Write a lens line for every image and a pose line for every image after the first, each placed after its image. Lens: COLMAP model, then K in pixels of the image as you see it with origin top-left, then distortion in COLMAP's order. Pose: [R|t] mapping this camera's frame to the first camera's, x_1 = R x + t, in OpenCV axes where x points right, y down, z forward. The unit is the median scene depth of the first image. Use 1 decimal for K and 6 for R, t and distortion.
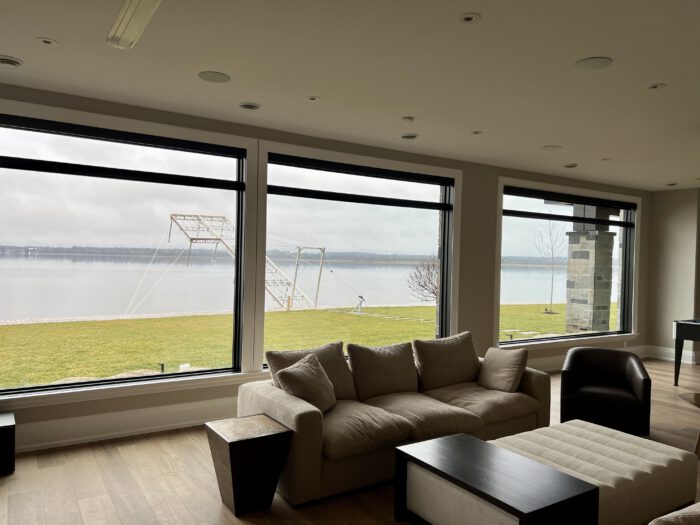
lens RADIAL K [[572.1, 0, 351.5], [0, 572.1, 267.4], [0, 0, 1]] dist [0.061756, 0.007627]
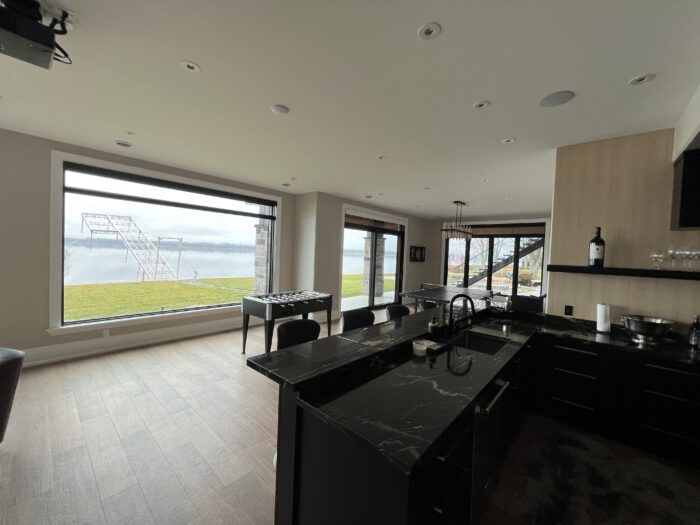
lens RADIAL K [[276.9, 0, 345.6], [0, 276.9, 256.1], [0, 0, 1]] dist [-0.000142, 0.000058]
pose [[0.977768, 0.014313, 0.209202, 0.334778], [-0.015298, 0.999878, 0.003091, 0.004964], [-0.209132, -0.006223, 0.977868, 0.233386]]
